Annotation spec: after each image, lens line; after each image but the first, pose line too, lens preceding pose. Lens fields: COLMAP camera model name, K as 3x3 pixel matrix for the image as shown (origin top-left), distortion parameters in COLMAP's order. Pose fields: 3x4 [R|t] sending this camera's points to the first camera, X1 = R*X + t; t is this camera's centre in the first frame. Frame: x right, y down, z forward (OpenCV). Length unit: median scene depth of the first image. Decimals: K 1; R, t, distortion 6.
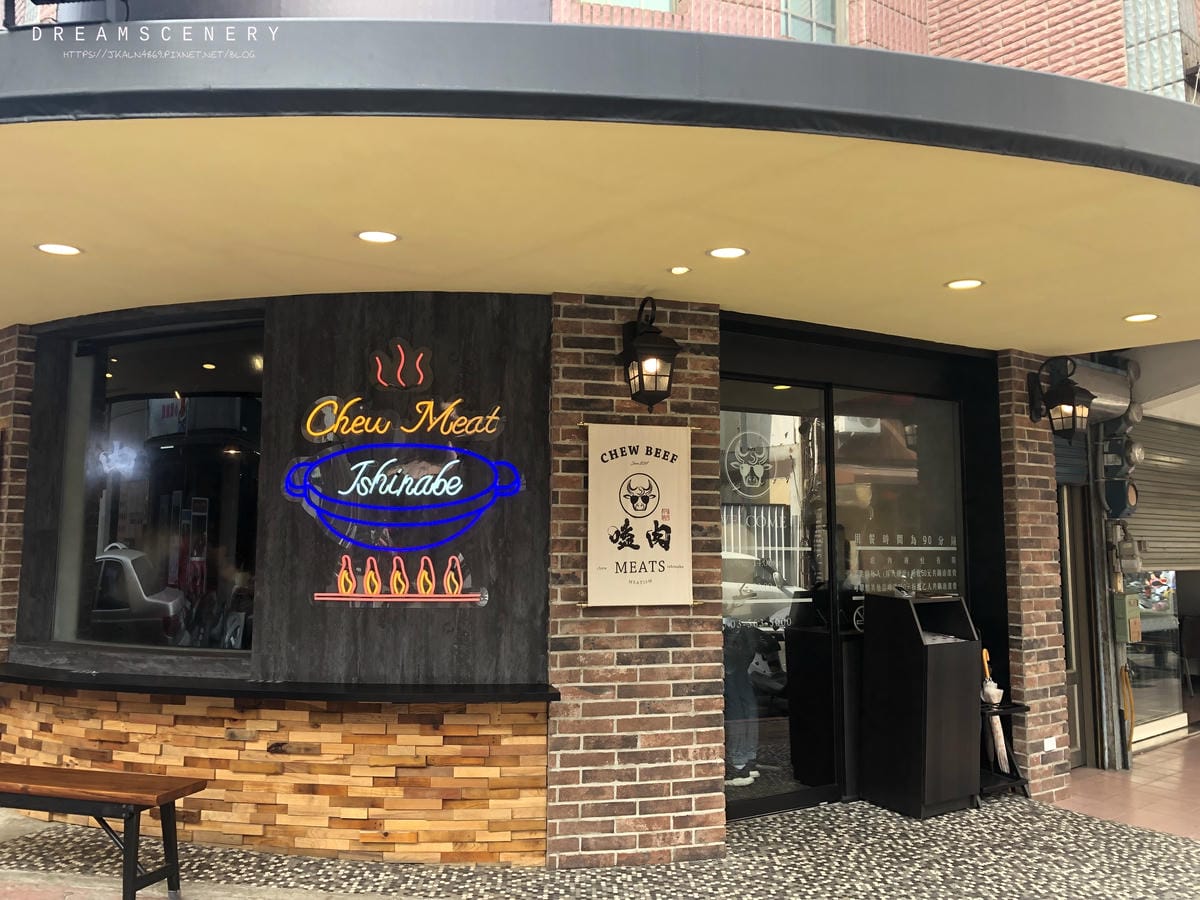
lens RADIAL K [[1000.1, 0, 595.8], [0, 1000.1, 459.9], [0, 0, 1]] dist [0.022303, -0.064734]
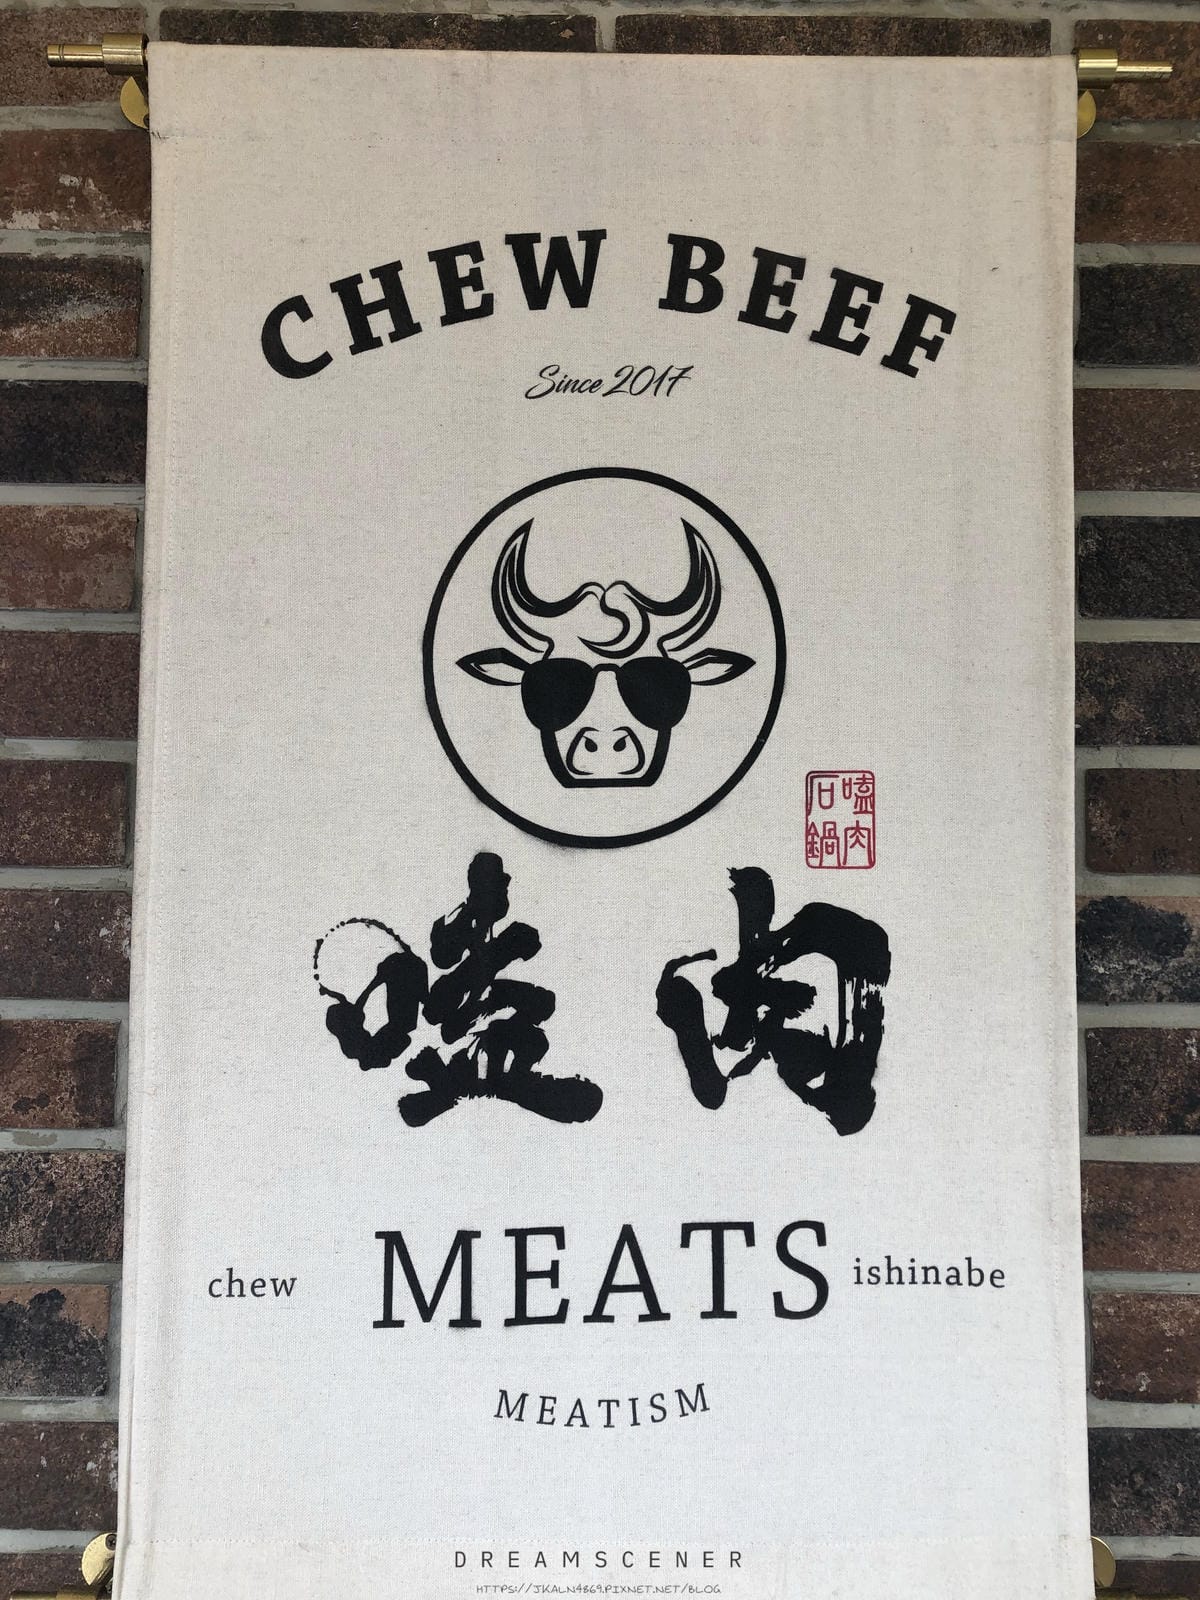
lens RADIAL K [[1333.5, 0, 600.2], [0, 1333.5, 809.3], [0, 0, 1]] dist [0.022303, -0.064734]
pose [[0.965211, -0.003298, -0.261453, 0.084229], [0.015881, 0.998814, 0.046029, 0.046582], [0.260991, -0.048579, 0.964118, 0.853386]]
